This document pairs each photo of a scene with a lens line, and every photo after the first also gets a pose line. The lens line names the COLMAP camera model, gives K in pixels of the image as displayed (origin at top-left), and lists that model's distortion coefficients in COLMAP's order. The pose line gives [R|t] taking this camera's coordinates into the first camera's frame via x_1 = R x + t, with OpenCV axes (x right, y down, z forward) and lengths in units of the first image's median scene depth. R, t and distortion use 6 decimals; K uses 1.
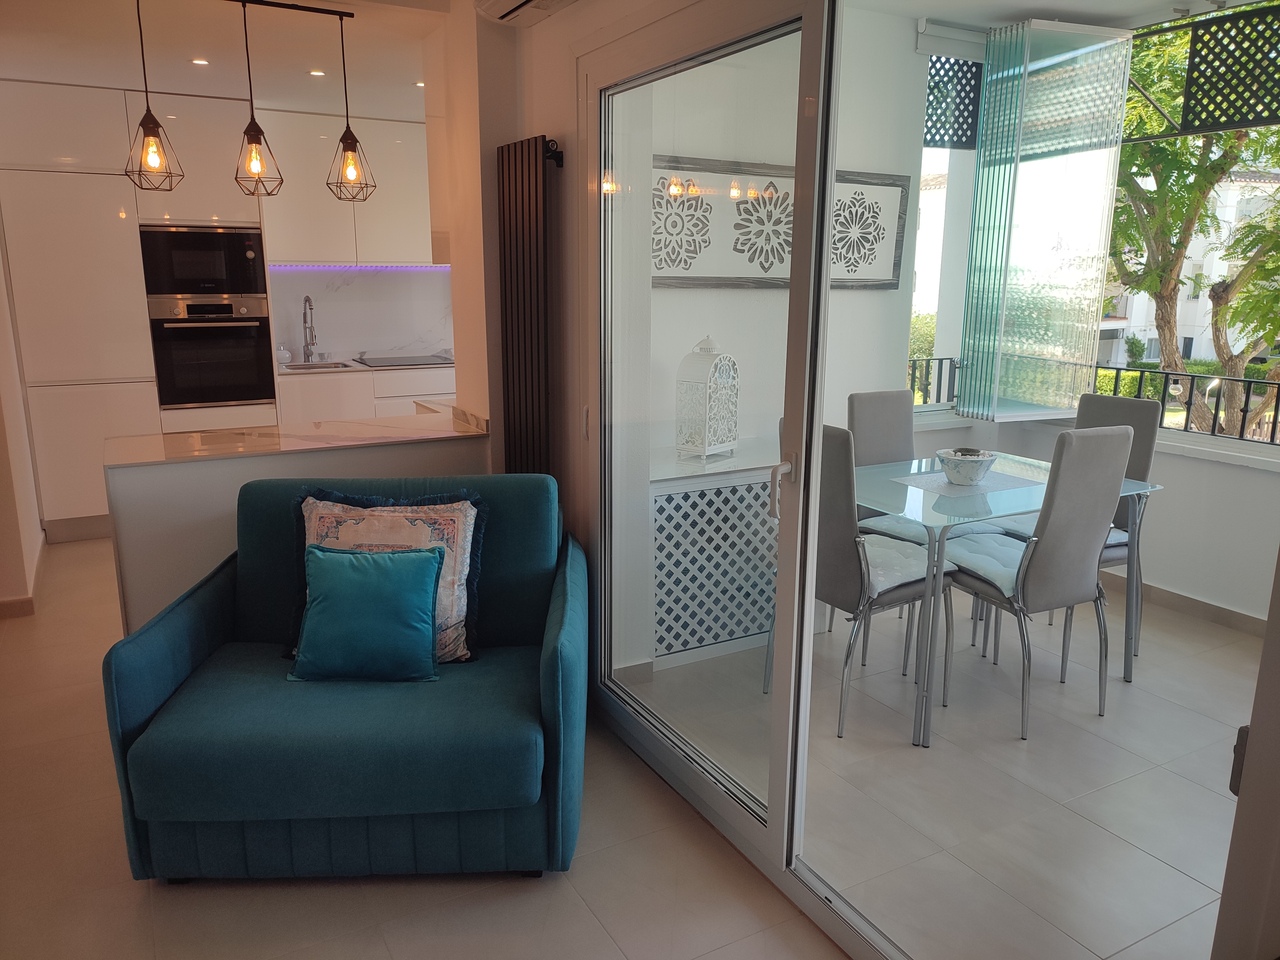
lens RADIAL K [[937.0, 0, 645.7], [0, 937.0, 480.5], [0, 0, 1]] dist [0.022684, -0.012733]
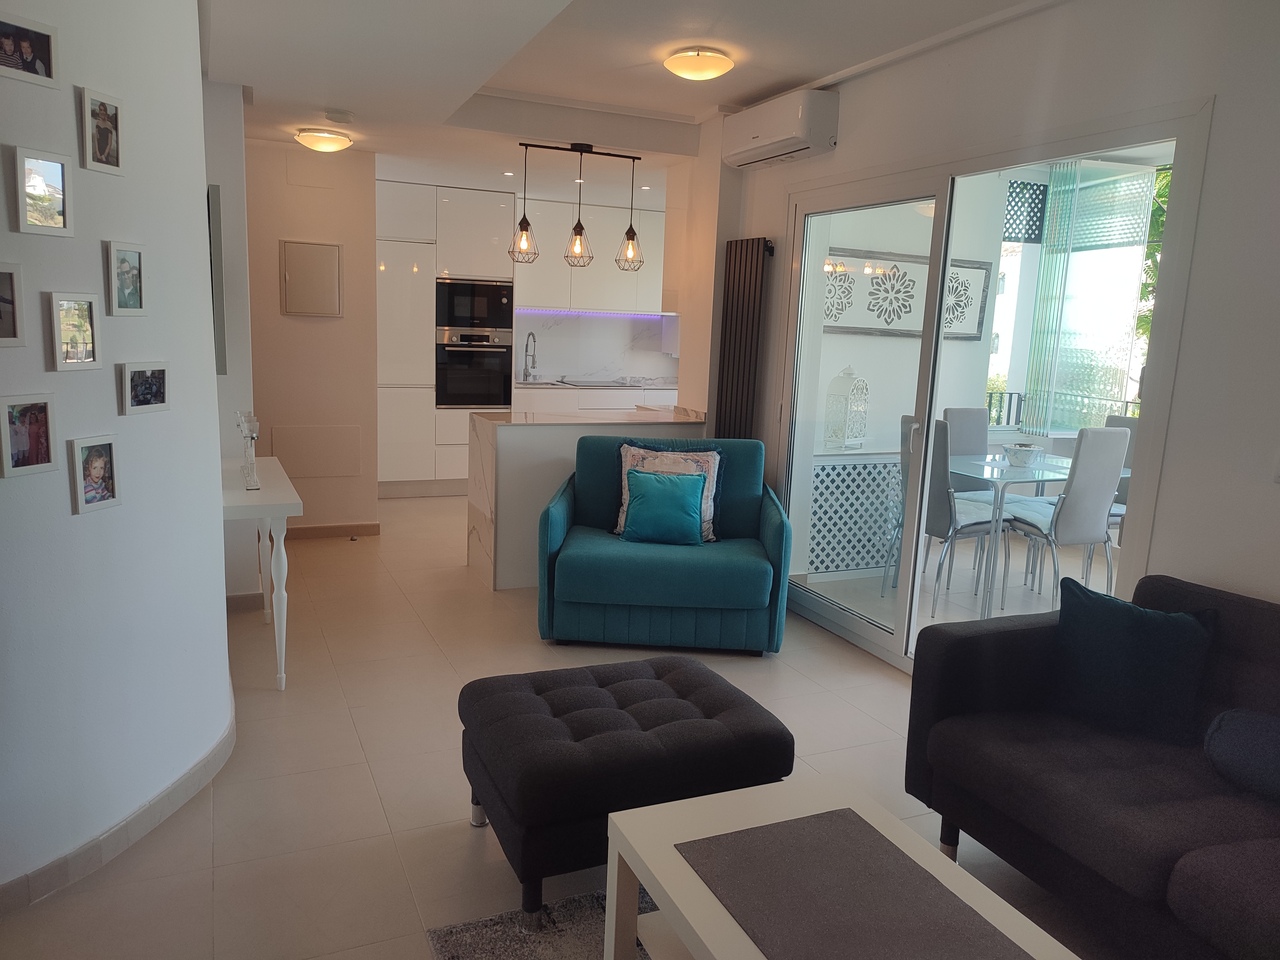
lens RADIAL K [[935.8, 0, 642.5], [0, 935.8, 481.5], [0, 0, 1]] dist [0.009260, 0.003324]
pose [[0.995626, 0.049316, -0.079347, -0.119876], [-0.053408, 0.997305, -0.050296, 0.109690], [0.076653, 0.054314, 0.995577, -0.447709]]
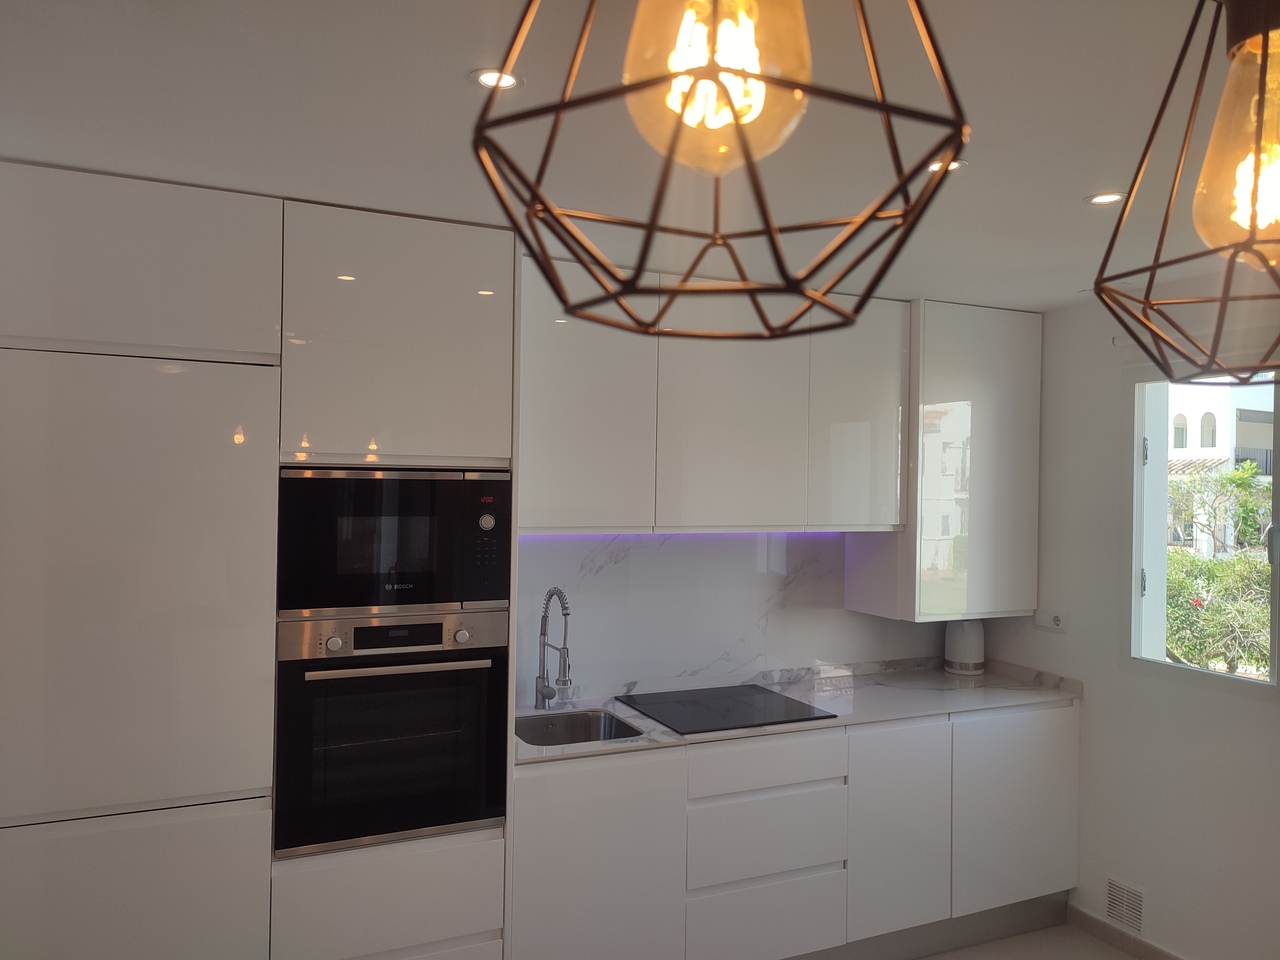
lens RADIAL K [[932.1, 0, 638.5], [0, 932.1, 483.8], [0, 0, 1]] dist [0.026009, -0.025780]
pose [[0.996639, 0.010445, -0.081251, -0.387366], [-0.027988, 0.975570, -0.217897, -0.199927], [0.076991, 0.219439, 0.972584, 0.679359]]
